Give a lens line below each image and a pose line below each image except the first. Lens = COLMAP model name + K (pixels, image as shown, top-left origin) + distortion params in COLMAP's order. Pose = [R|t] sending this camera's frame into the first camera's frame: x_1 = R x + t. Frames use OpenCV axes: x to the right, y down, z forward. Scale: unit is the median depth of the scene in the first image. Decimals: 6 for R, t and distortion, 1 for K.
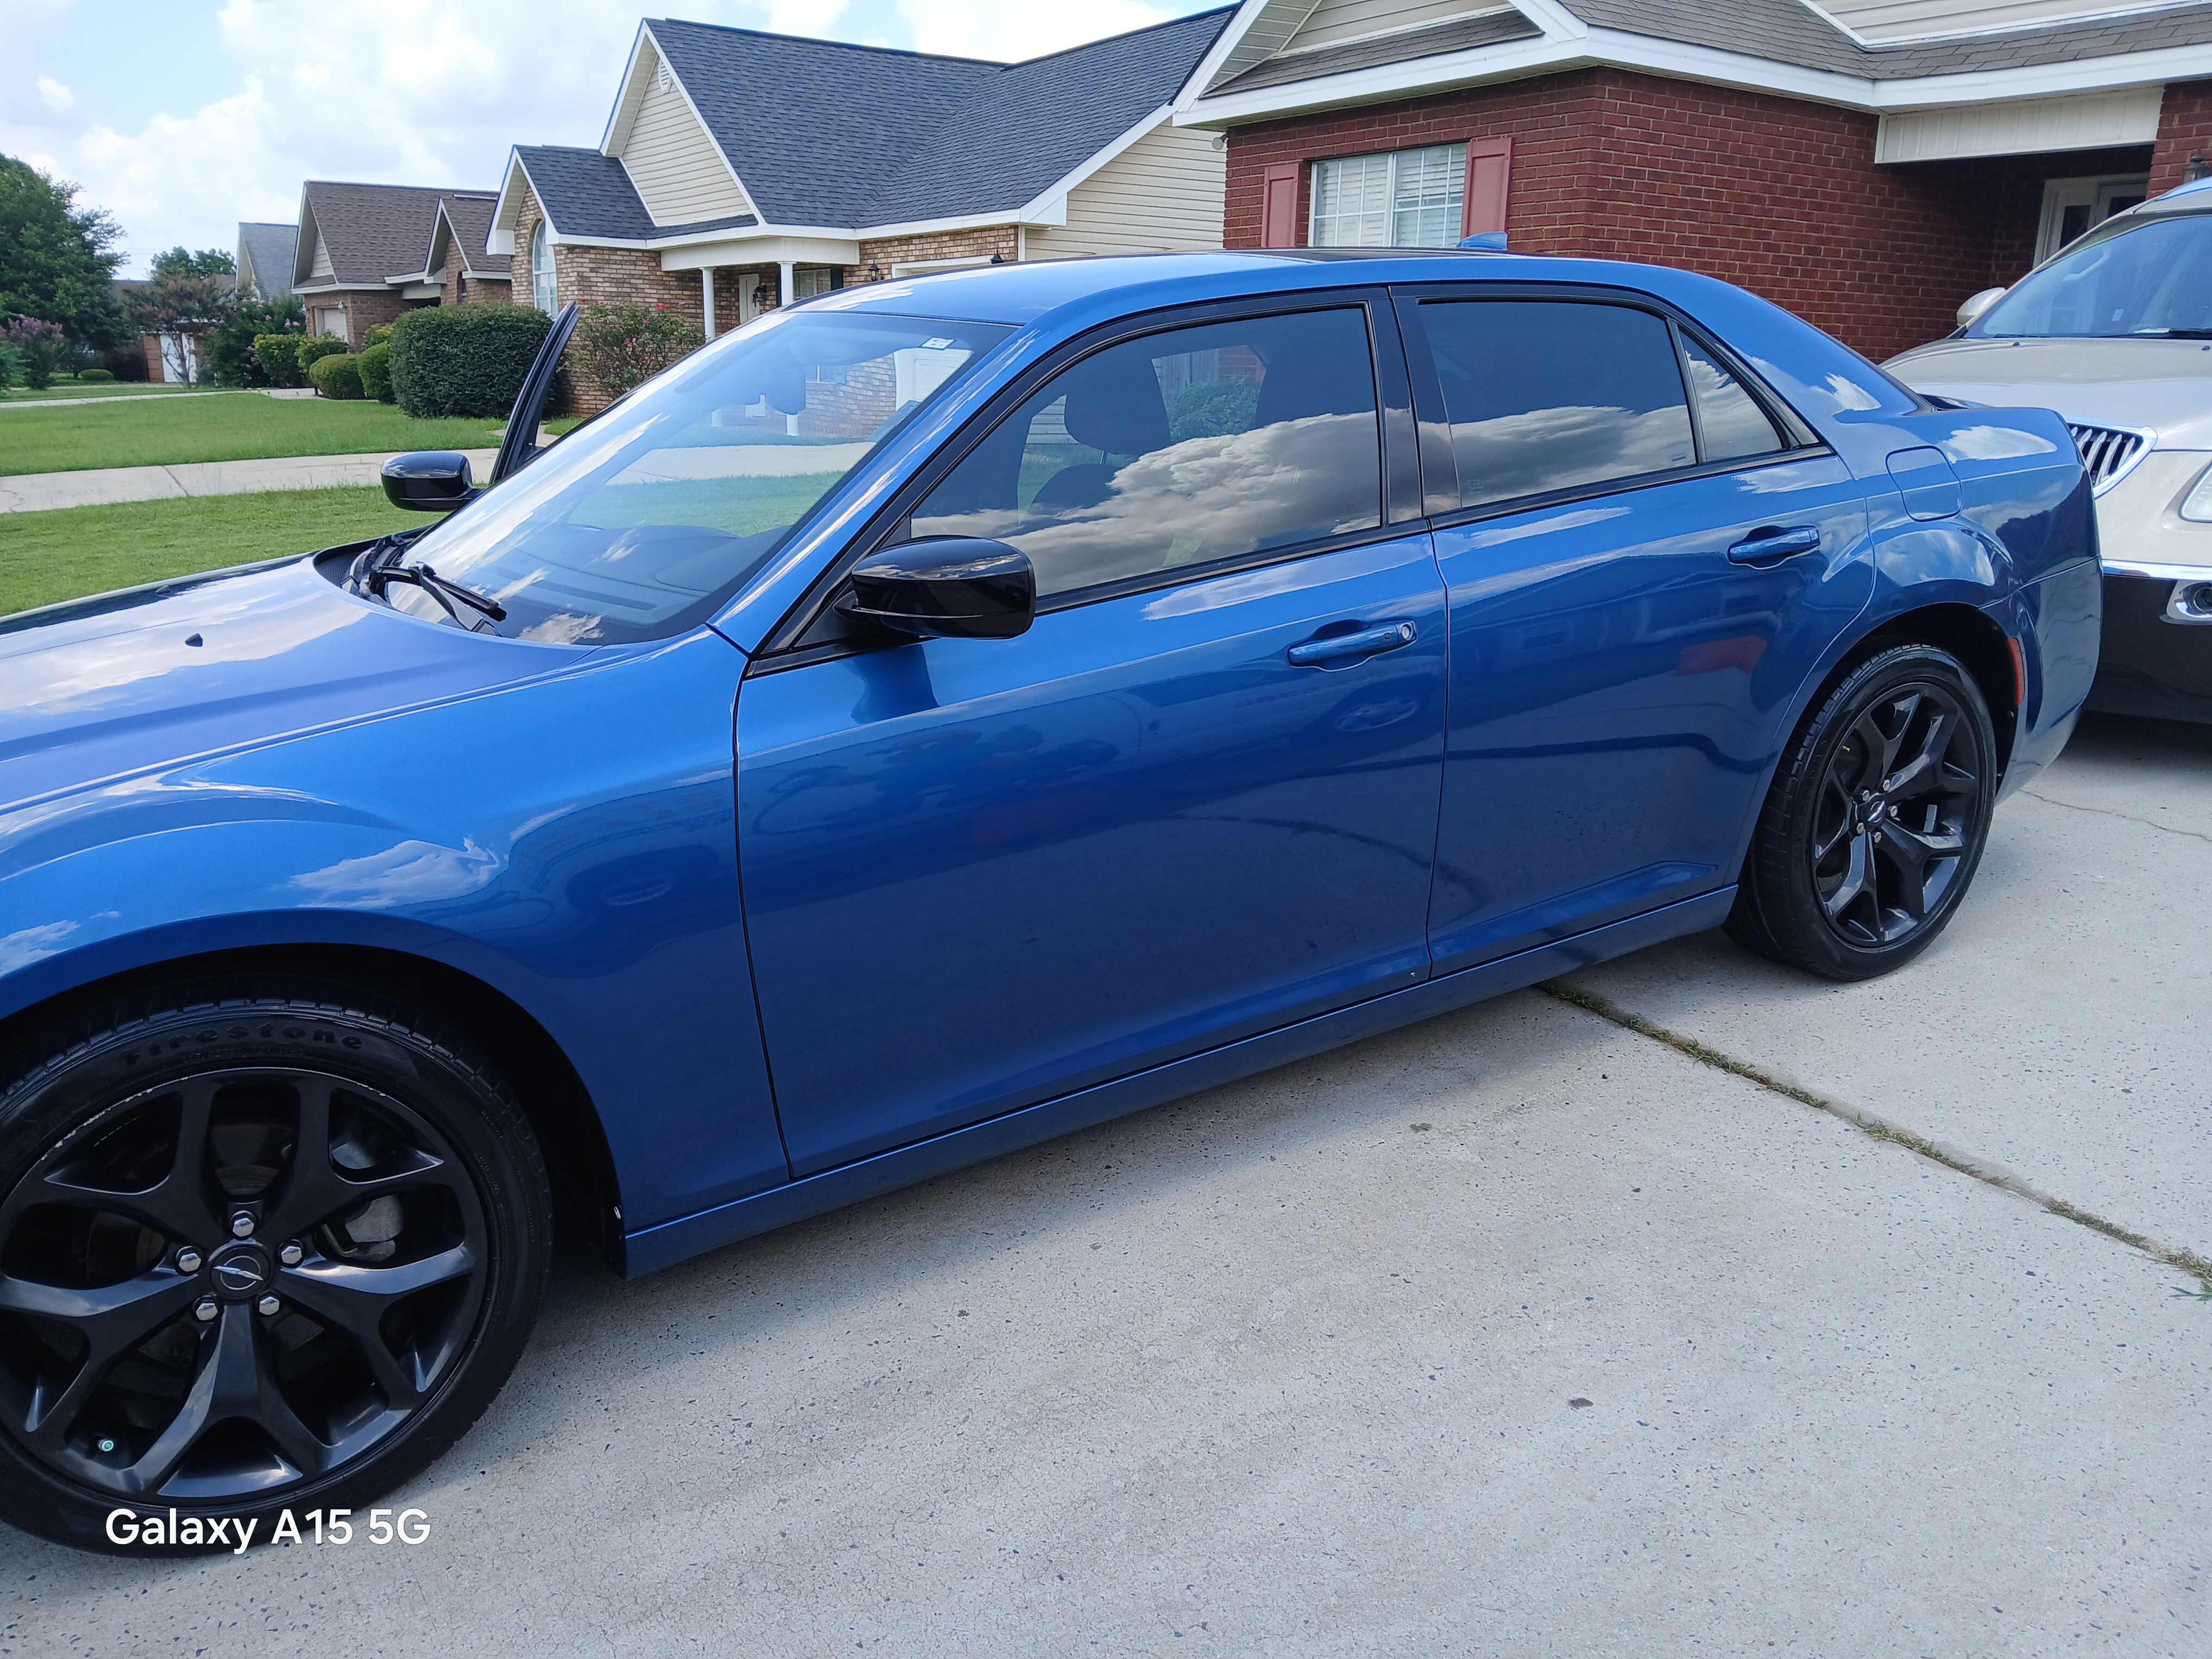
lens RADIAL K [[1769.8, 0, 1129.7], [0, 1769.8, 827.5], [0, 0, 1]] dist [0.001766, -0.029512]
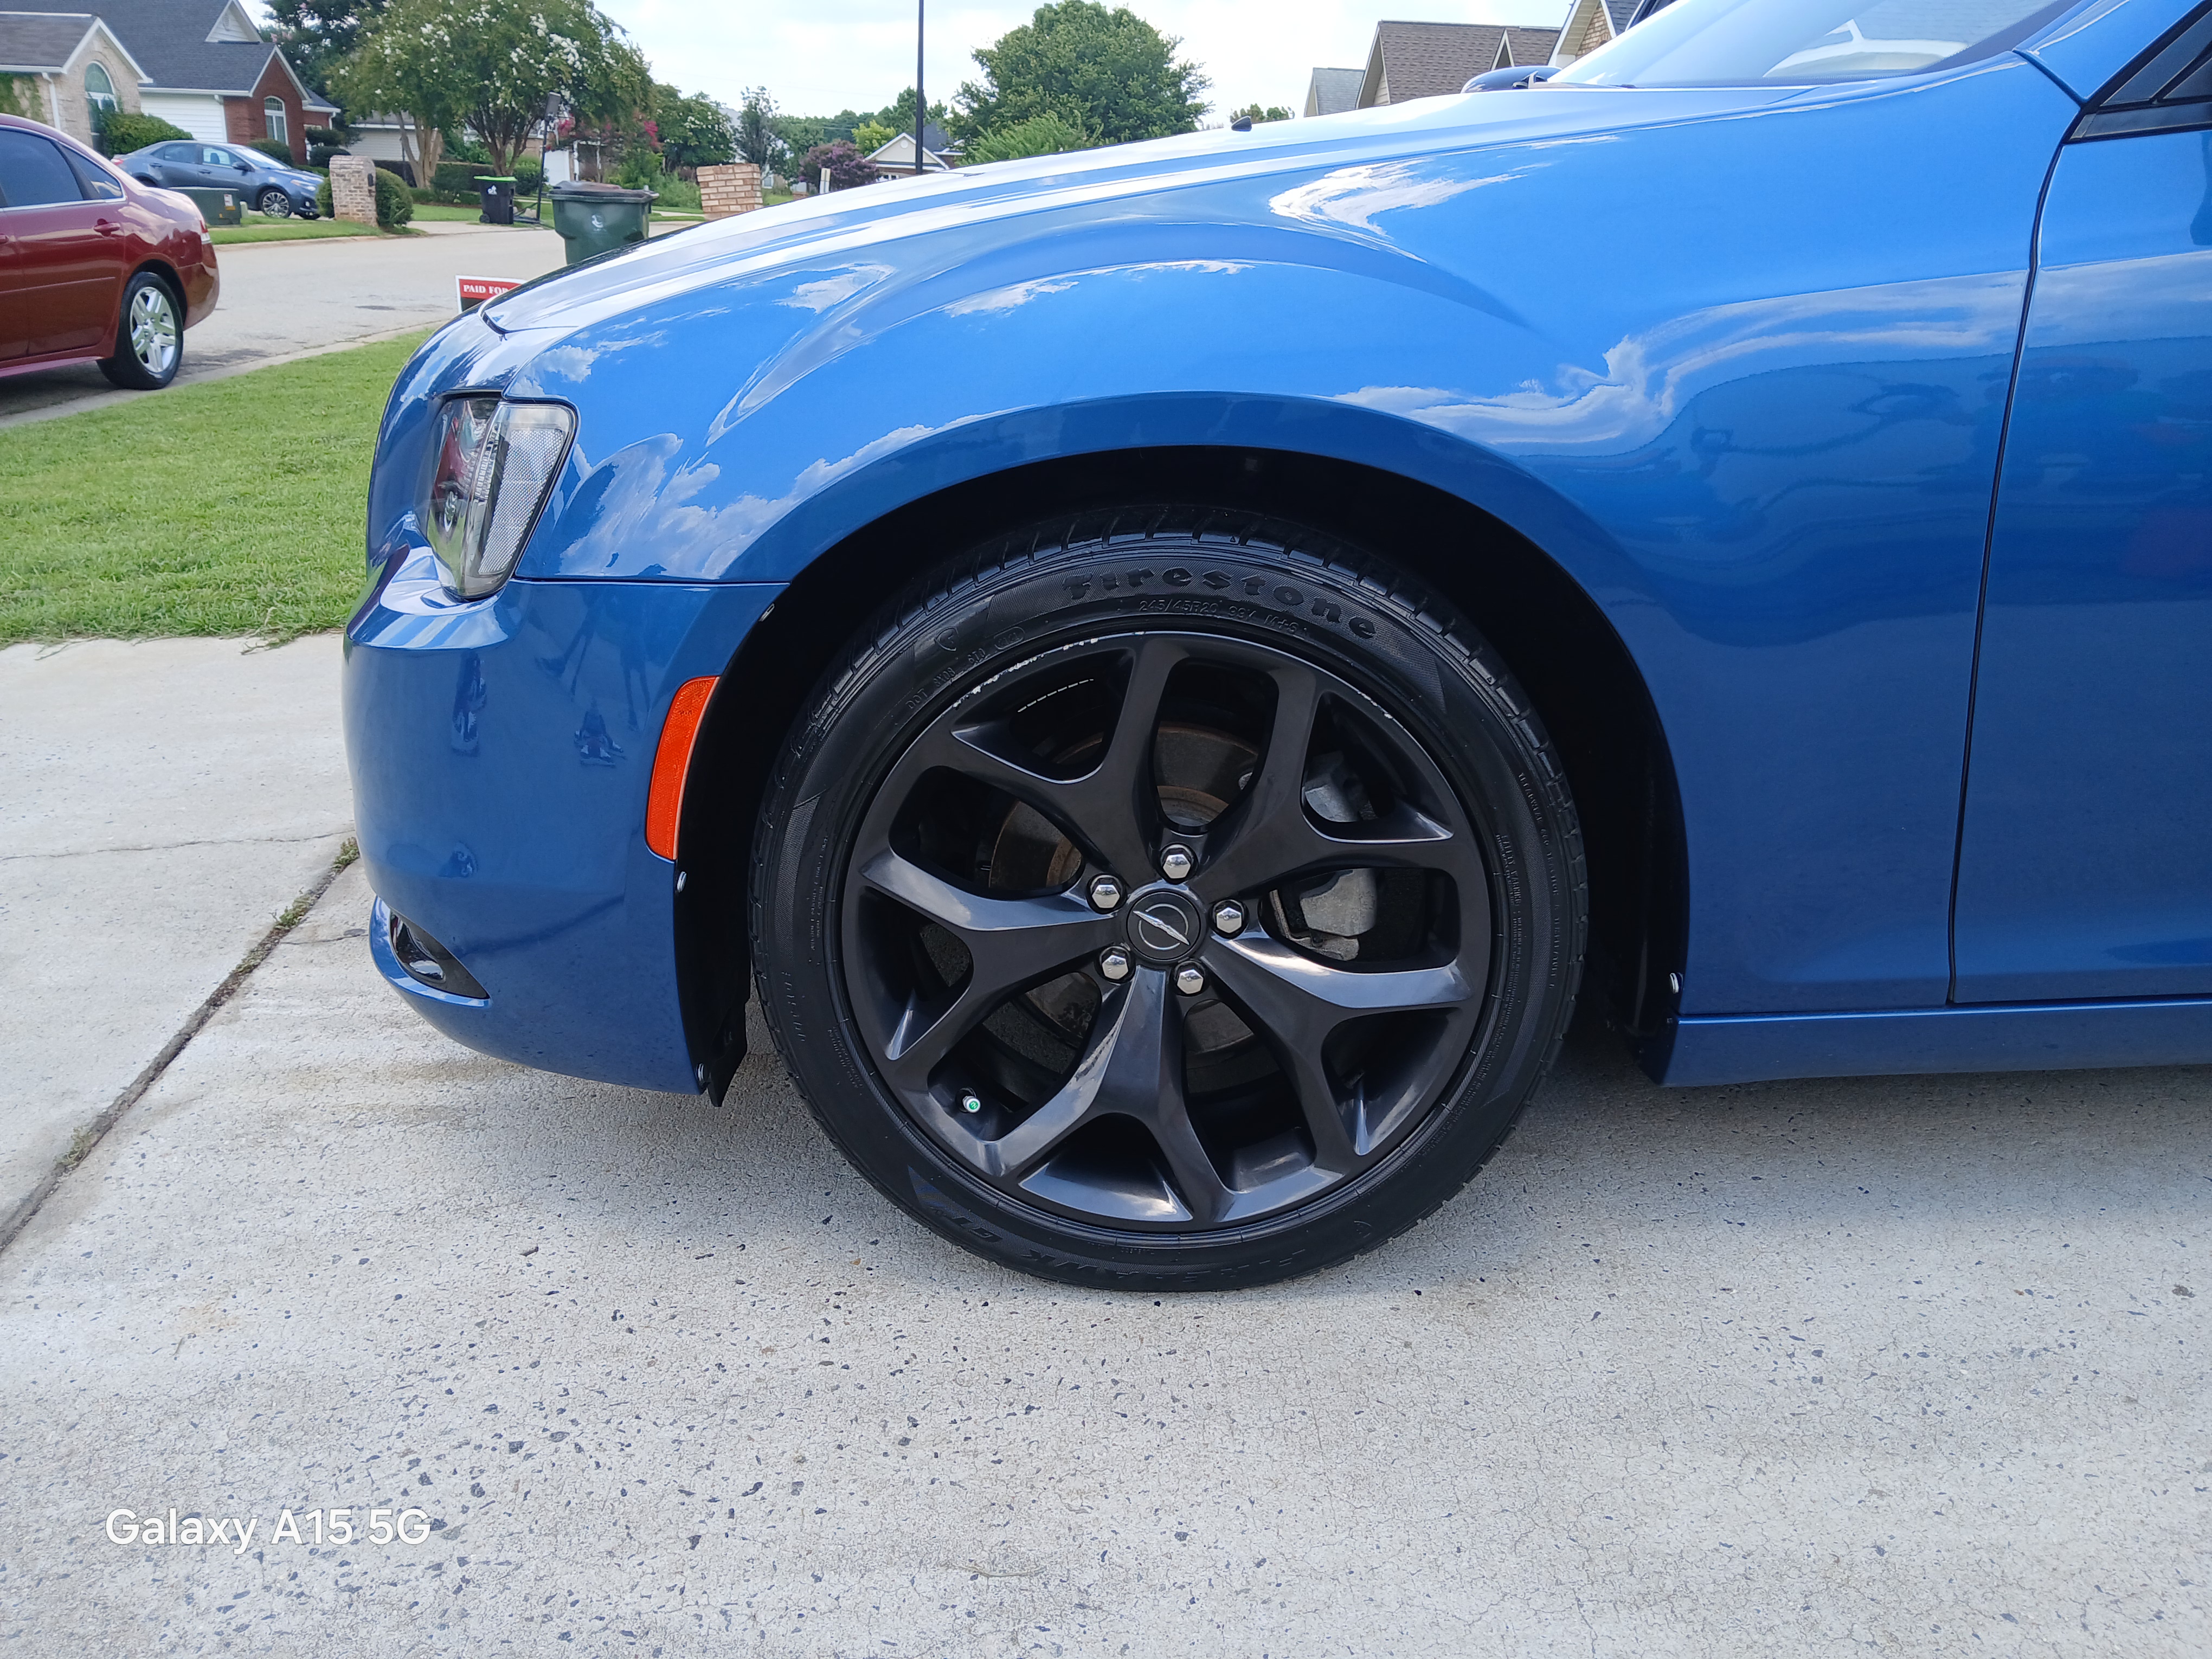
lens RADIAL K [[1769.8, 0, 1067.5], [0, 1769.8, 804.5], [0, 0, 1]] dist [0.001766, -0.029512]
pose [[0.840954, 0.180819, -0.510000, -0.169201], [-0.153579, 0.983514, 0.095462, 0.136096], [0.518854, -0.001954, 0.854861, 0.346581]]
